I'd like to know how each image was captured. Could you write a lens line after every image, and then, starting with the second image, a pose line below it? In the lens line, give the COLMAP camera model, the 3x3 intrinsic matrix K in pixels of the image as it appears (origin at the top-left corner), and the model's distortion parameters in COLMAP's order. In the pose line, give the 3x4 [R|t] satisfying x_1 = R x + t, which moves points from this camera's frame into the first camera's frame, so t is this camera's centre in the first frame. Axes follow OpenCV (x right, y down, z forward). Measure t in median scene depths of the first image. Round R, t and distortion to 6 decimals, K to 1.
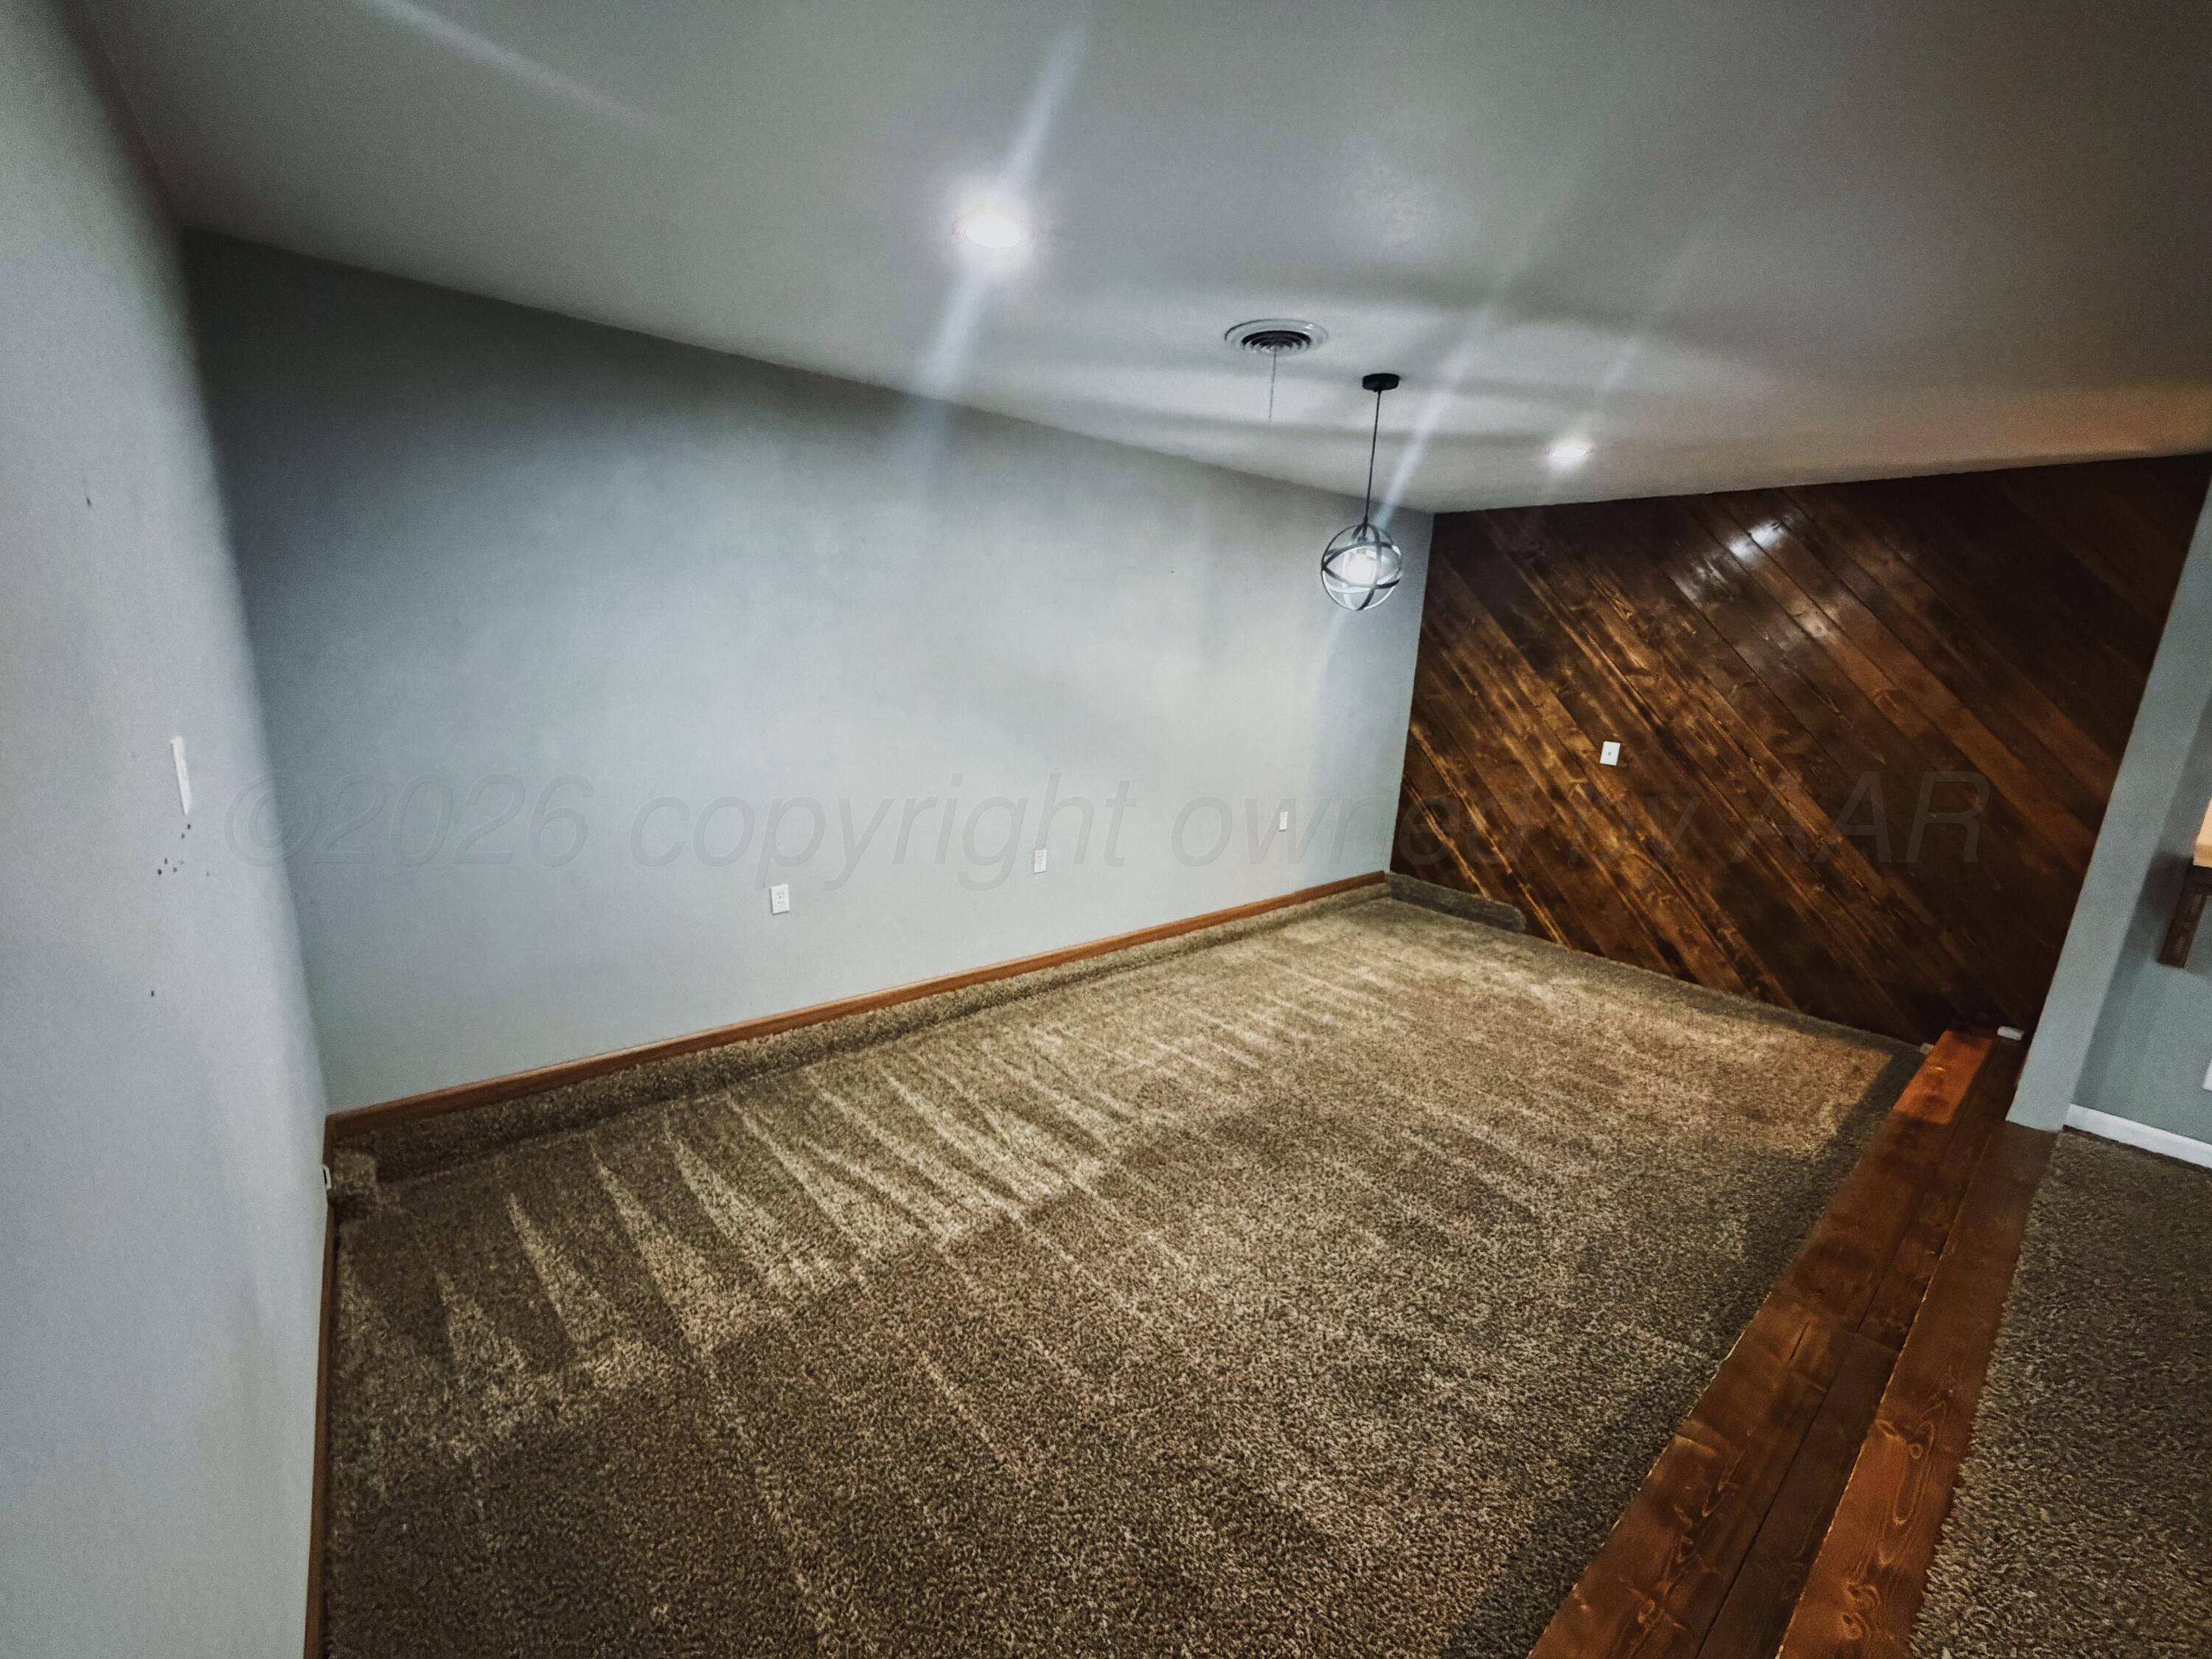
lens RADIAL K [[882.3, 0, 1100.9], [0, 882.3, 830.9], [0, 0, 1]] dist [-0.001288, -0.000134]
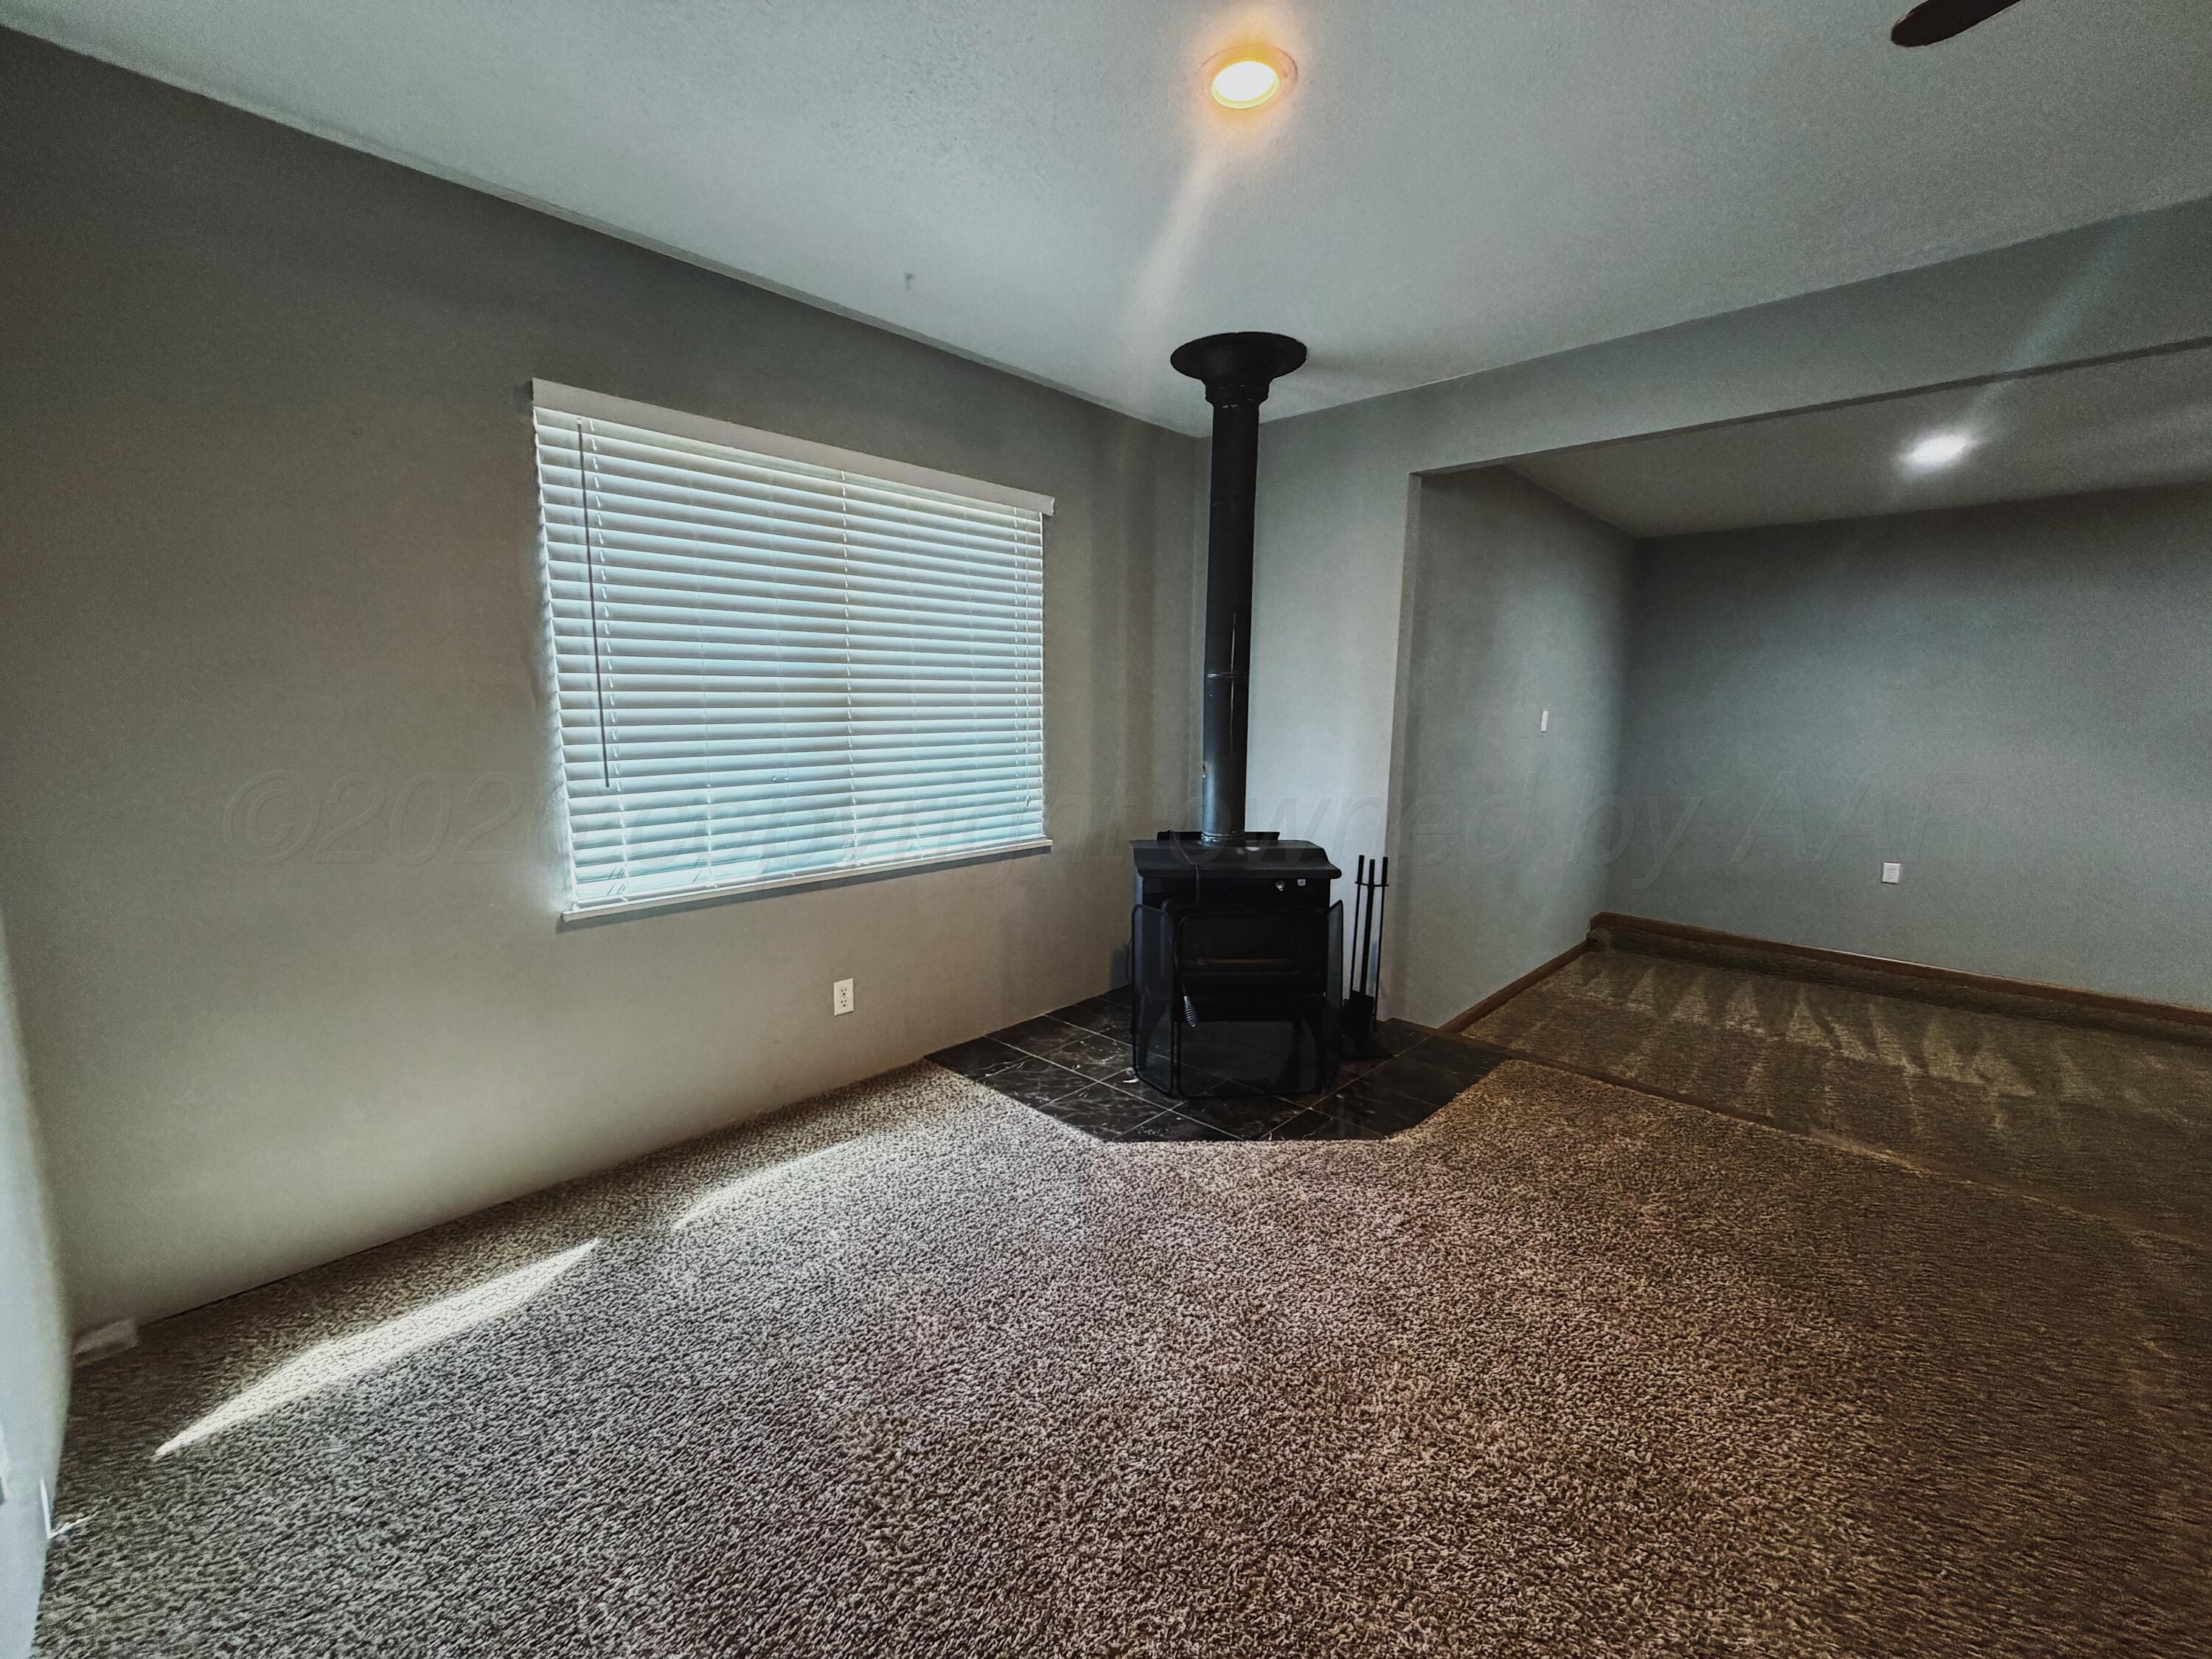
lens RADIAL K [[885.0, 0, 1098.0], [0, 885.0, 828.6], [0, 0, 1]] dist [-0.000667, 0.000154]
pose [[0.109521, 0.095606, -0.989376, 0.982172], [-0.223542, 0.972234, 0.069204, 0.212983], [0.968522, 0.213588, 0.127852, -0.467518]]
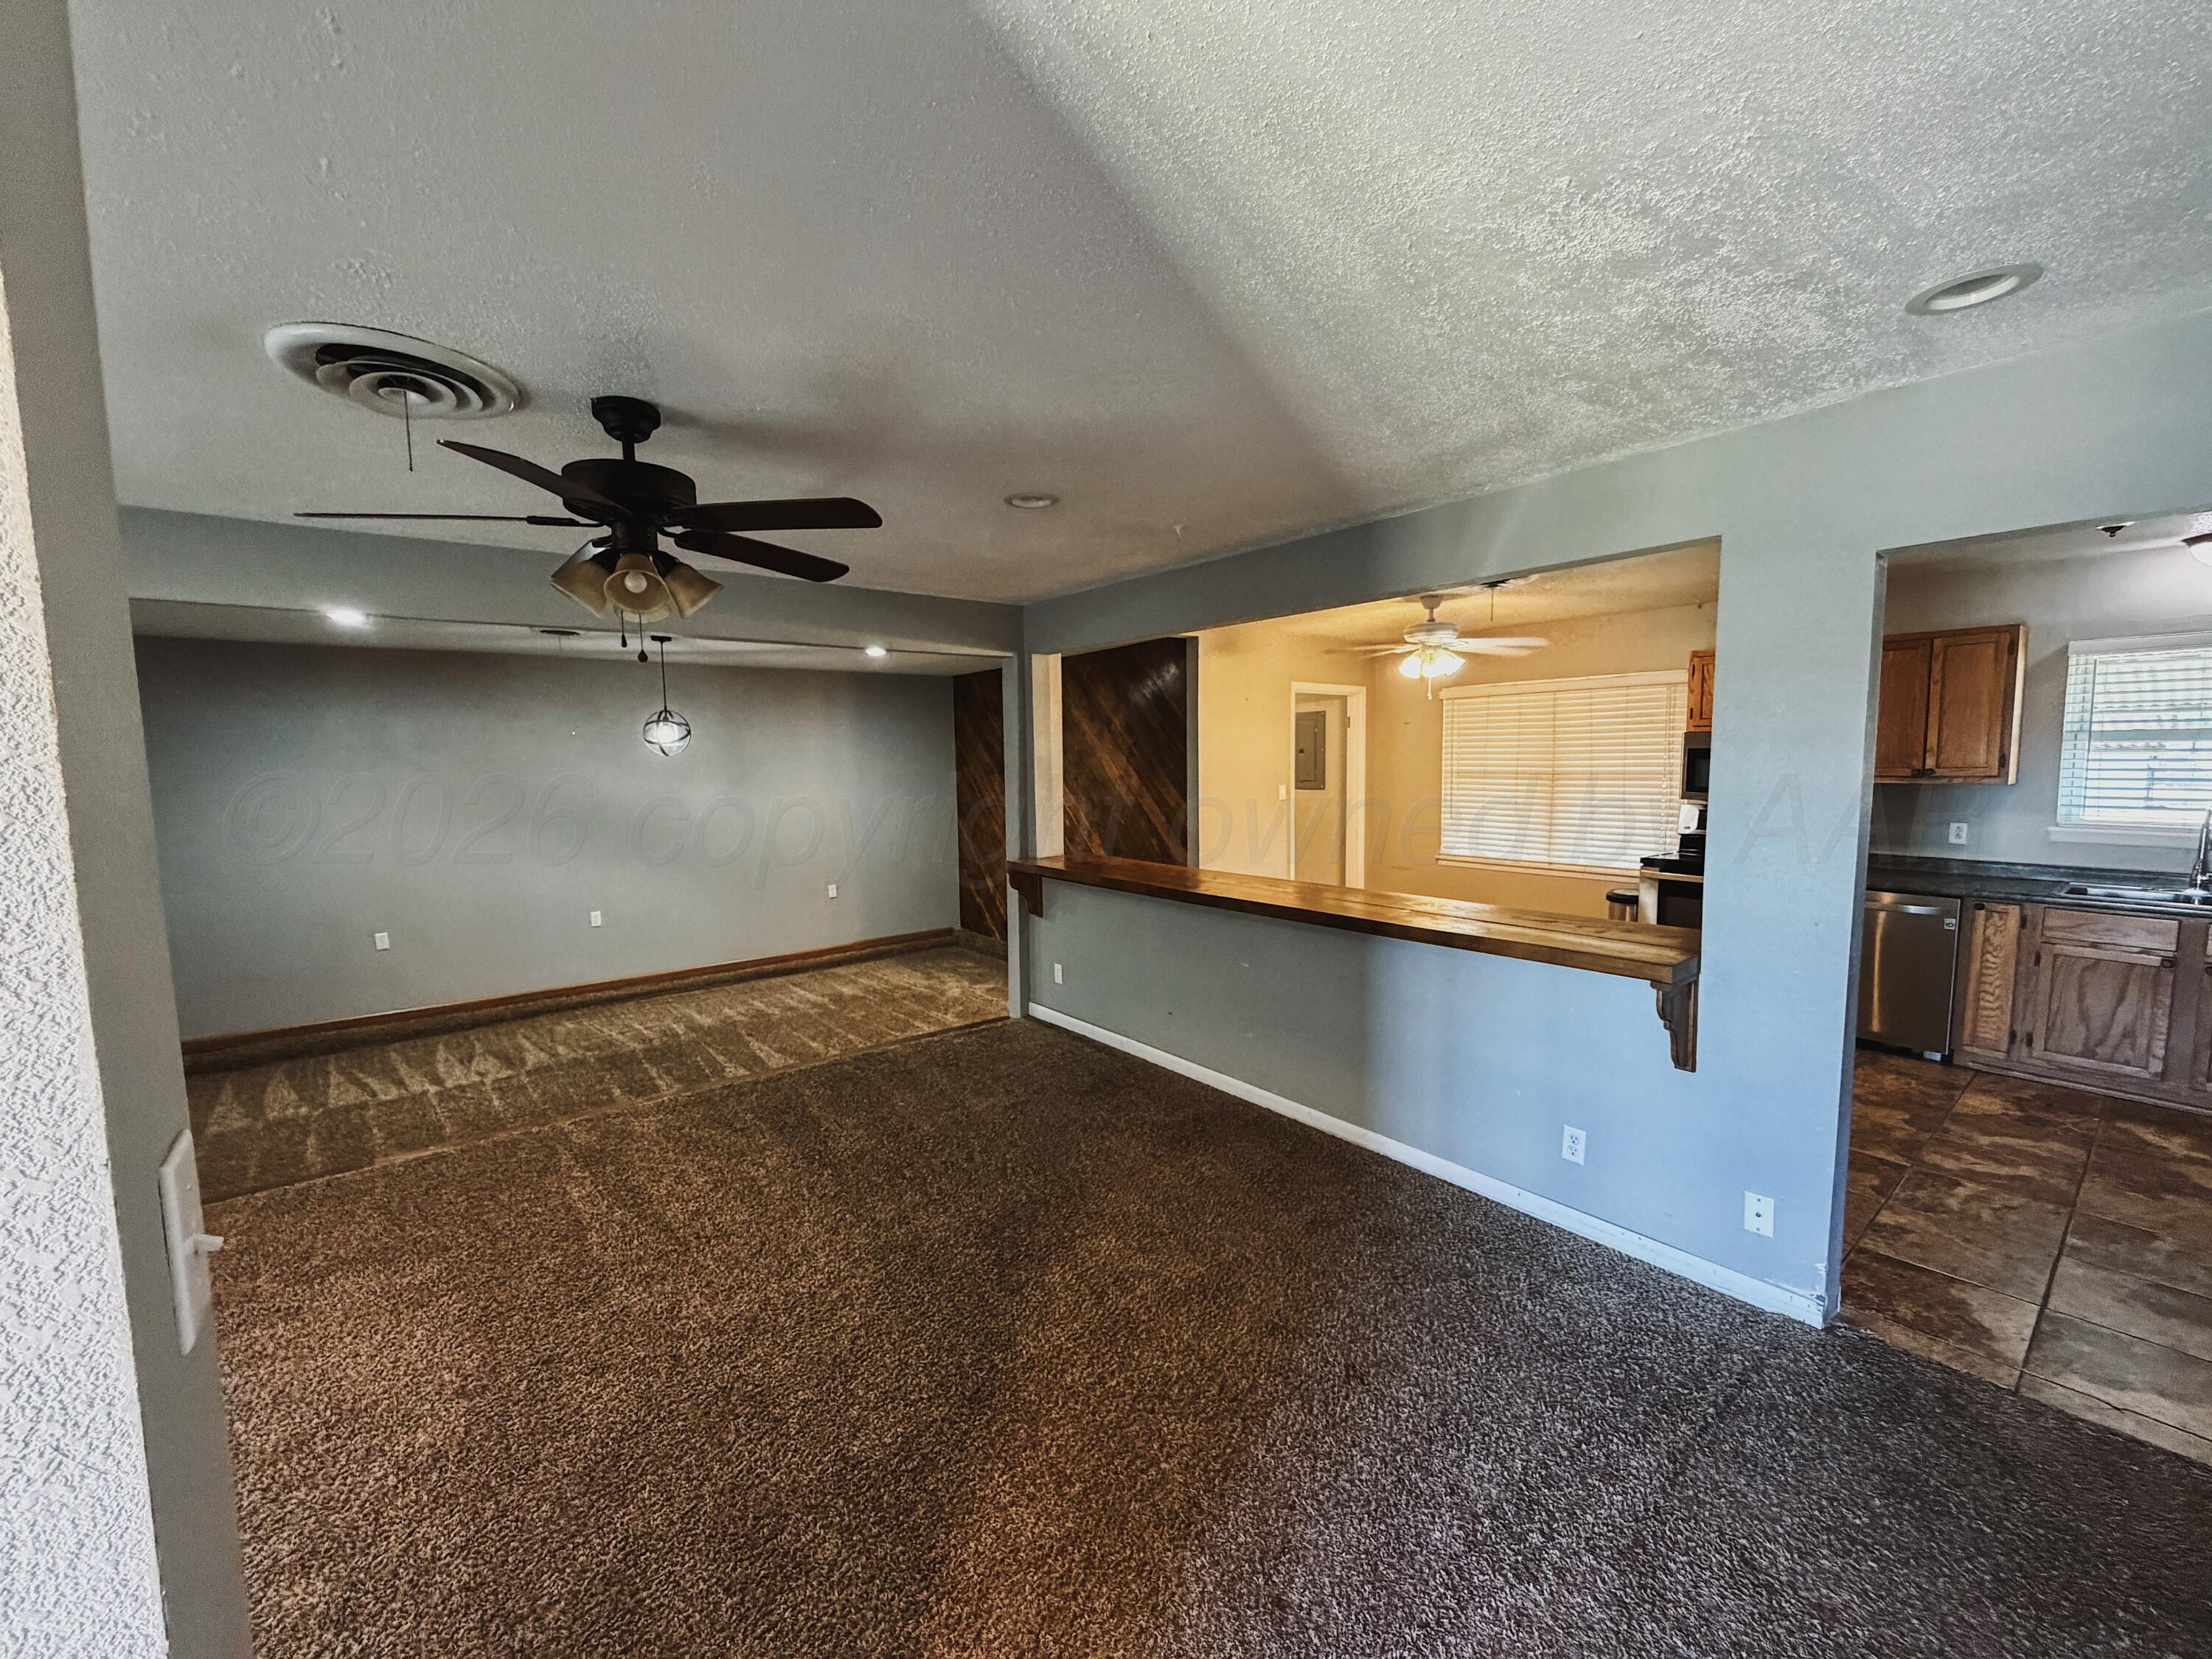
lens RADIAL K [[882.3, 0, 1100.9], [0, 882.3, 830.9], [0, 0, 1]] dist [-0.001288, -0.000134]
pose [[0.997648, -0.062156, -0.028890, 1.187415], [0.057535, 0.988496, -0.139877, 0.202857], [0.037252, 0.137886, 0.989747, -0.723448]]
